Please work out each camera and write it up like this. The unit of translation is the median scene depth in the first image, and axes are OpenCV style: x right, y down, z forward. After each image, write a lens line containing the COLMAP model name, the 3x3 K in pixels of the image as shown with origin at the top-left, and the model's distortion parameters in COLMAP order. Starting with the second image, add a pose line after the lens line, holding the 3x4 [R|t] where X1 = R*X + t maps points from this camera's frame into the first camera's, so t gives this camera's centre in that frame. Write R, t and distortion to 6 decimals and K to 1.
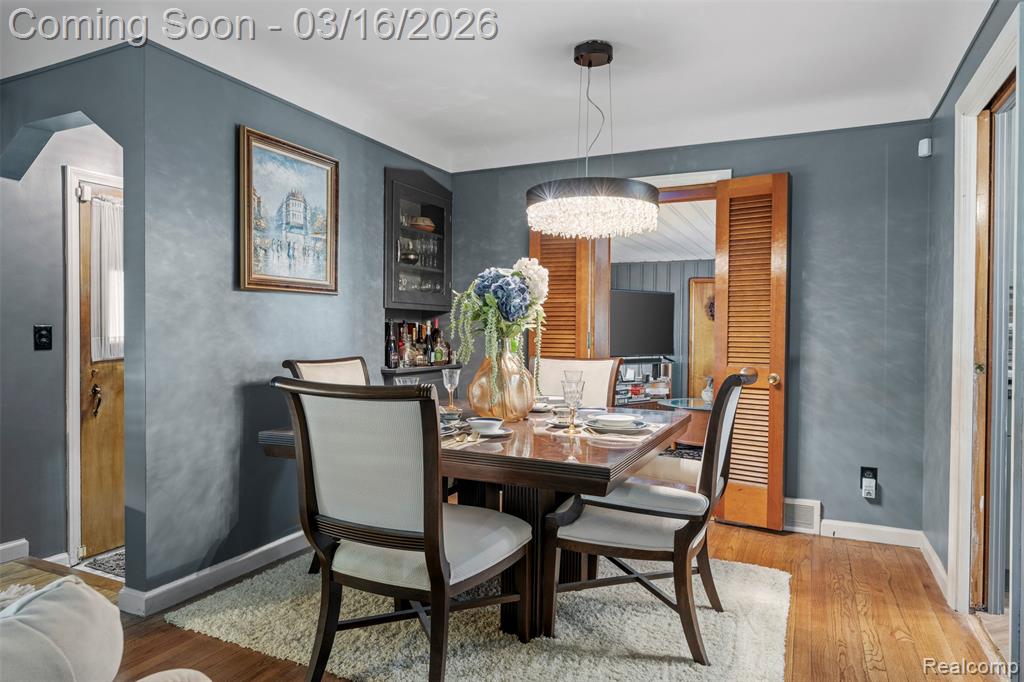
lens RADIAL K [[623.9, 0, 512.0], [0, 623.9, 341.0], [0, 0, 1]] dist [-0.001589, -0.000368]
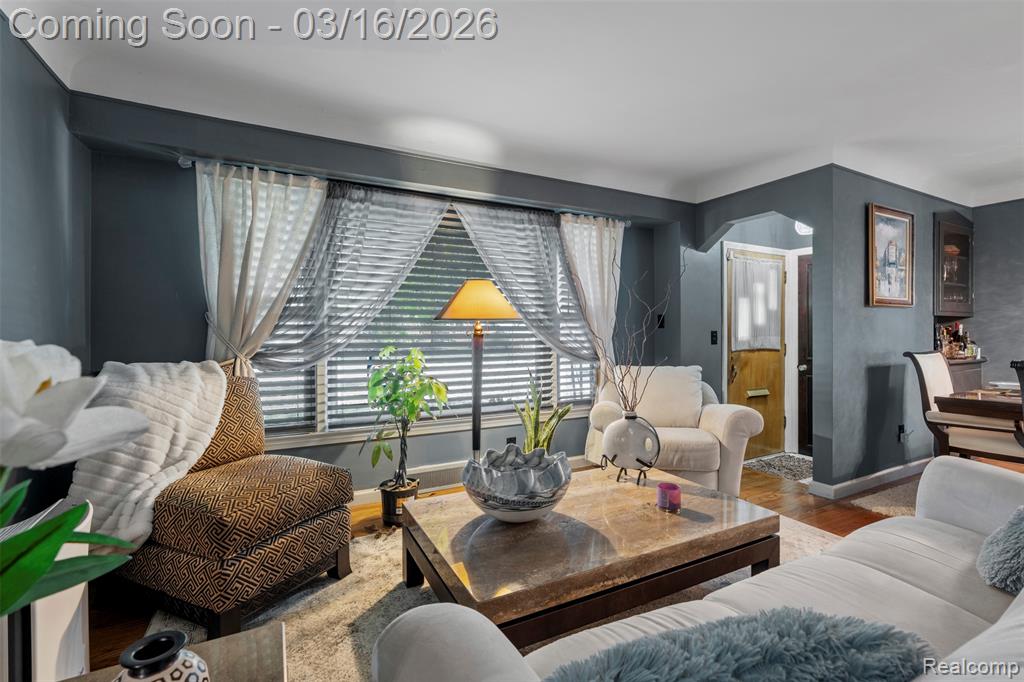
lens RADIAL K [[461.0, 0, 516.0], [0, 461.0, 335.7], [0, 0, 1]] dist [-0.003126, 0.000620]
pose [[0.807122, -0.002681, -0.590378, -0.429231], [-0.003929, 0.999943, -0.009912, 0.005422], [0.590371, 0.010320, 0.807066, -0.427782]]
